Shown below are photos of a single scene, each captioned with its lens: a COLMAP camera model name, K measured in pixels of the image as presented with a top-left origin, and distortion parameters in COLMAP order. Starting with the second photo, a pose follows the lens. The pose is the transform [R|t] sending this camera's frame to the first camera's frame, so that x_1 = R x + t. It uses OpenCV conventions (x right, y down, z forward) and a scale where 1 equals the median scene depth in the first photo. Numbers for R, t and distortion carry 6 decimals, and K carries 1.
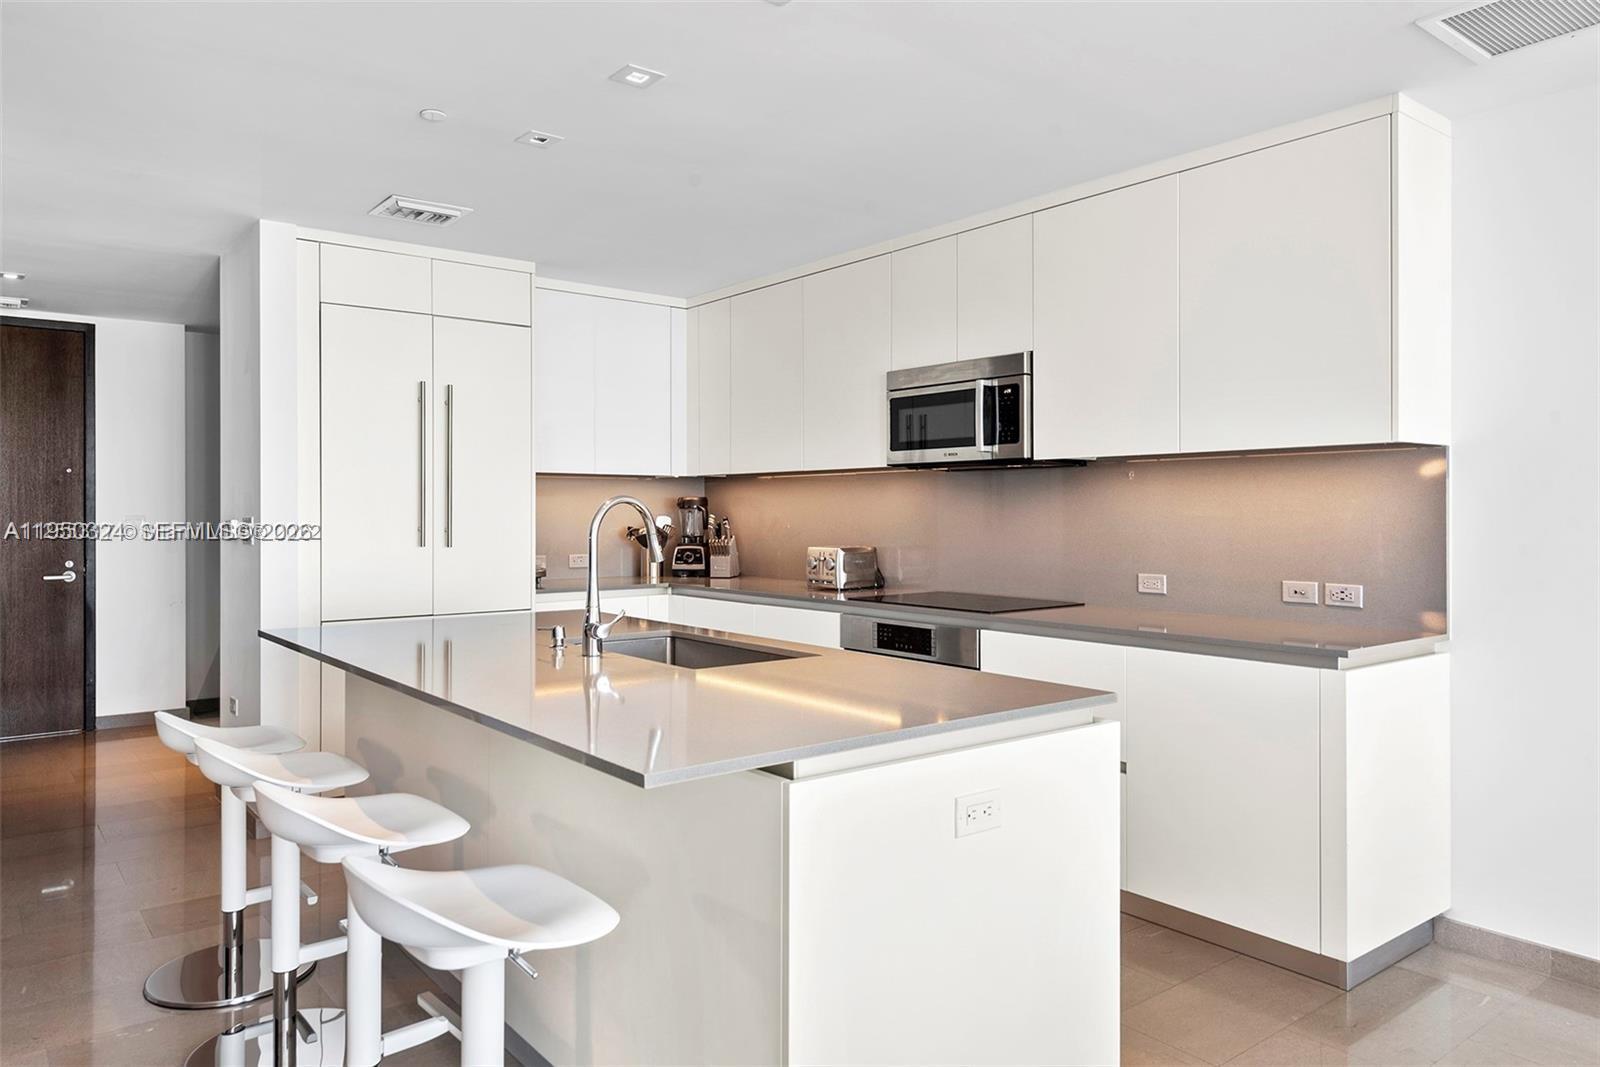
lens RADIAL K [[1078.2, 0, 800.0], [0, 1078.2, 533.5], [0, 0, 1]] dist [0.002070, 0.000487]
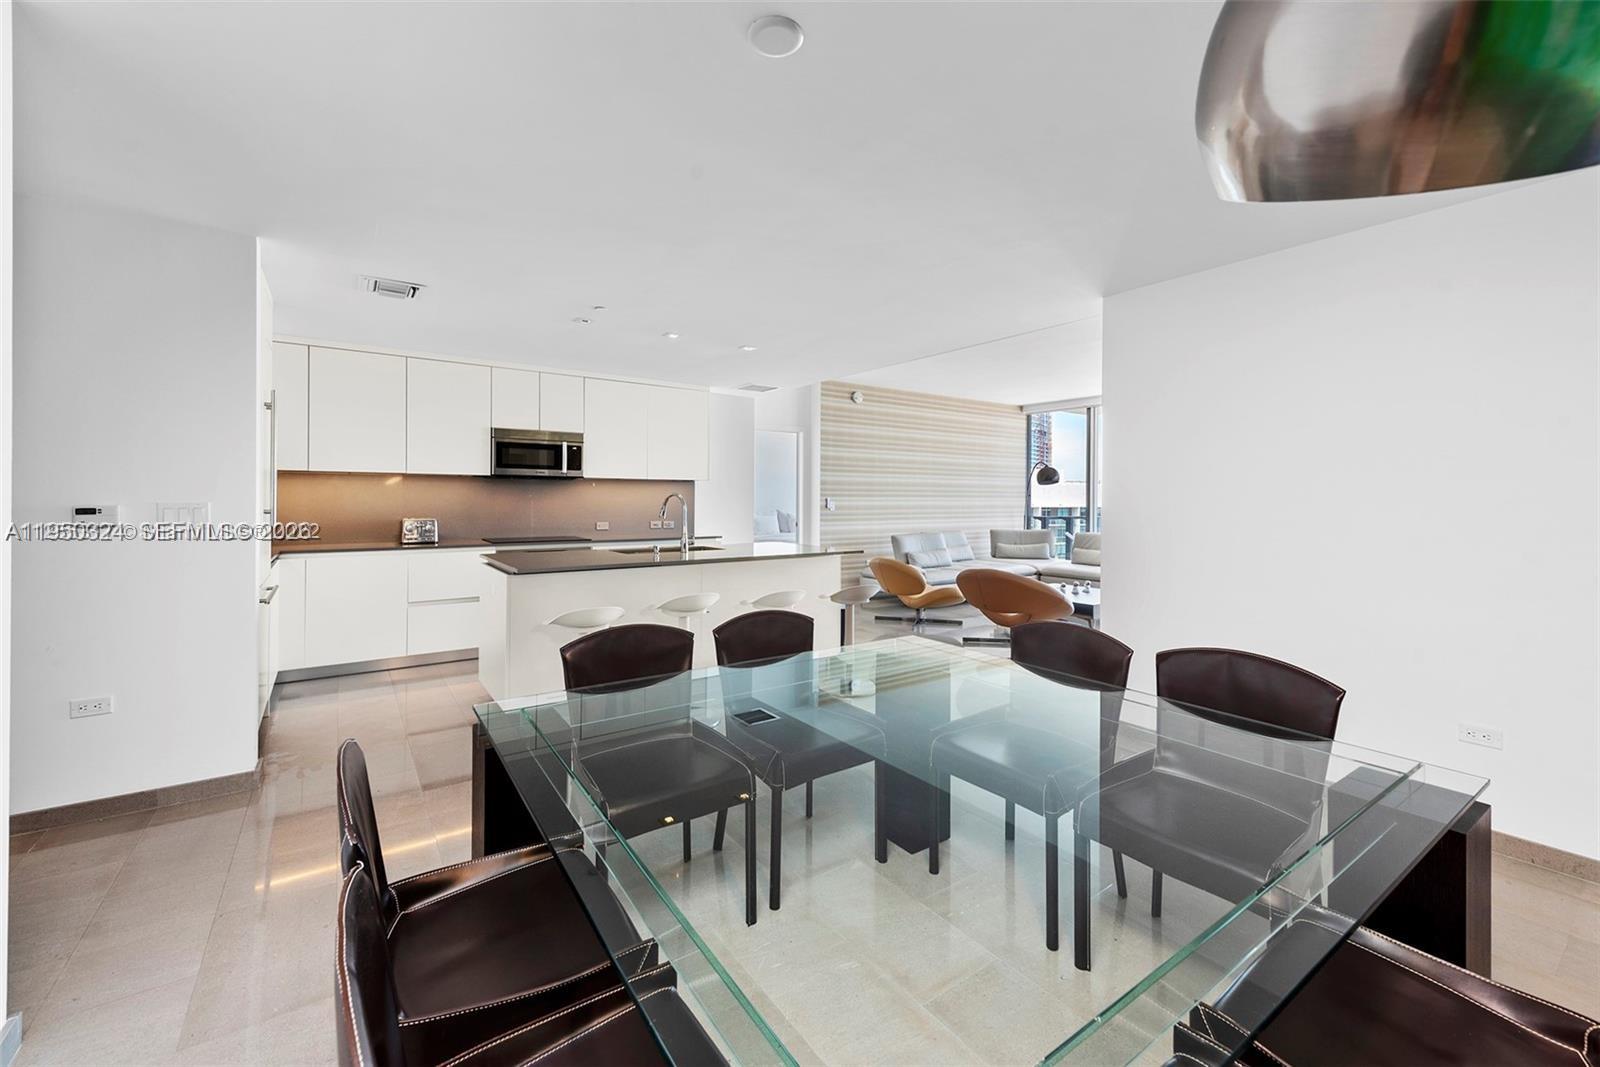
lens RADIAL K [[644.6, 0, 796.8], [0, 644.6, 500.6], [0, 0, 1]] dist [0.000265, -0.000135]
pose [[0.062975, -0.009458, 0.997970, -1.191246], [0.009214, 0.999918, 0.008895, -0.024346], [-0.997973, 0.008635, 0.063057, 0.419253]]
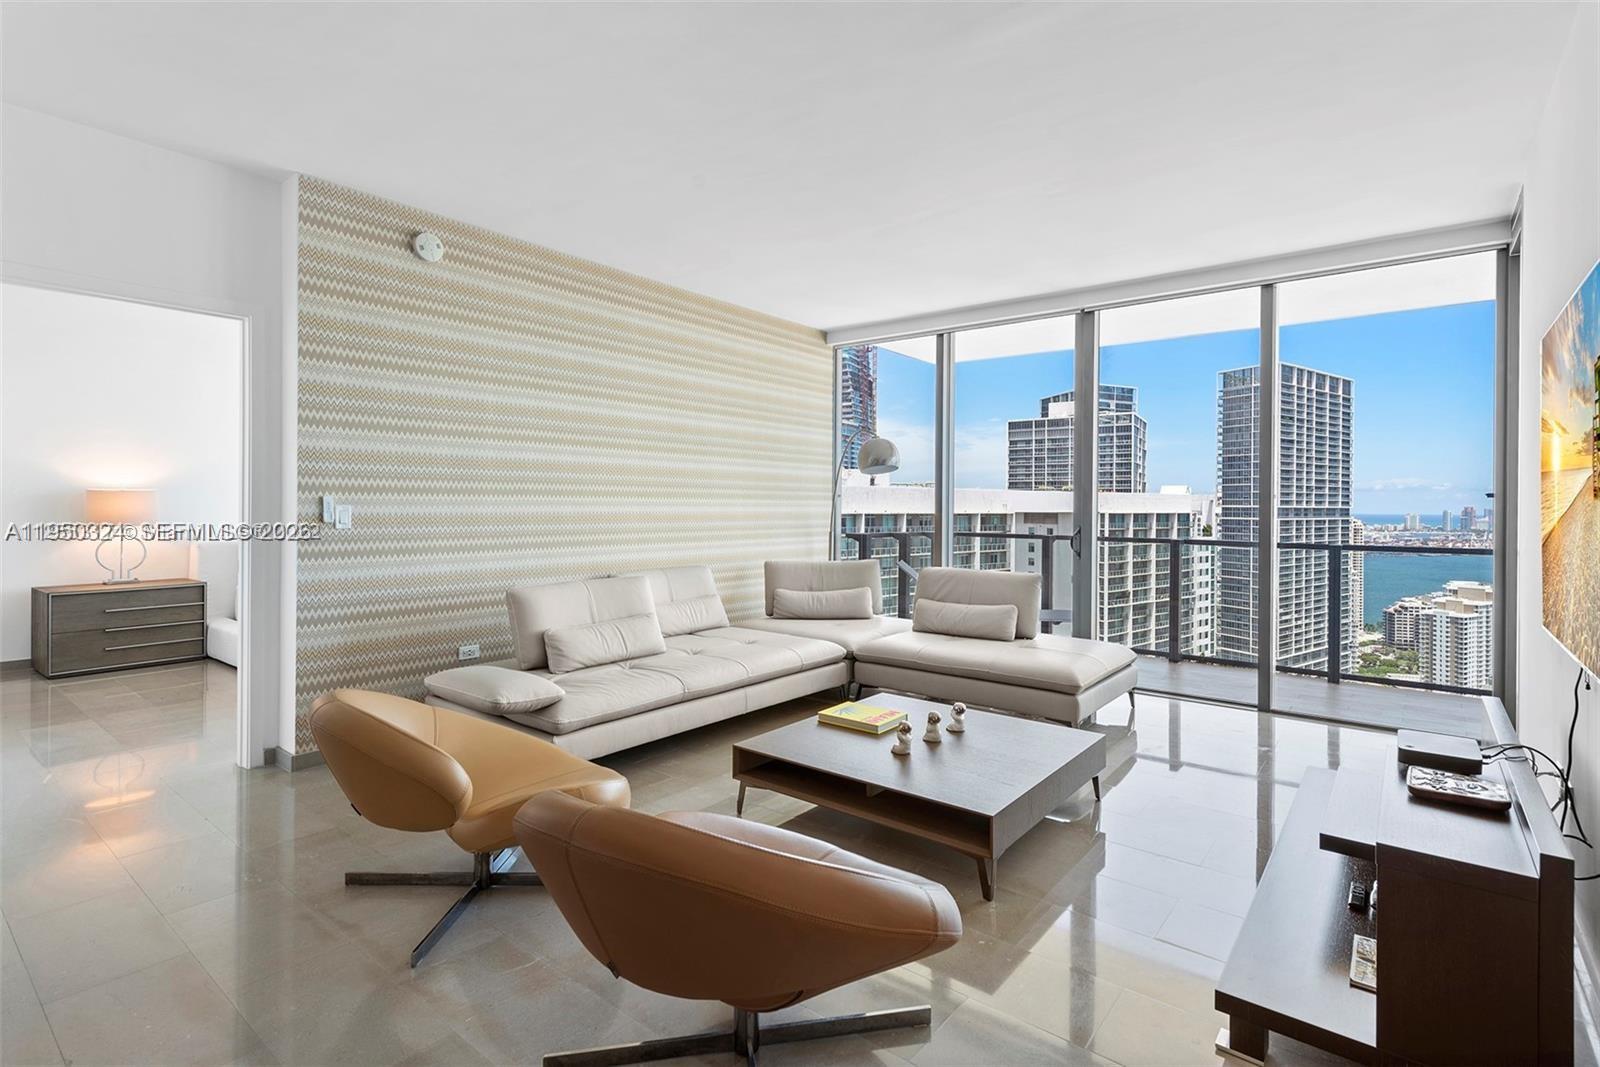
lens RADIAL K [[772.2, 0, 809.5], [0, 772.2, 503.7], [0, 0, 1]] dist [0.011842, -0.000878]
pose [[-0.225621, -0.005772, 0.974198, -0.195308], [0.005876, 0.999956, 0.007285, -0.007657], [-0.974198, 0.007368, -0.225577, 0.097703]]
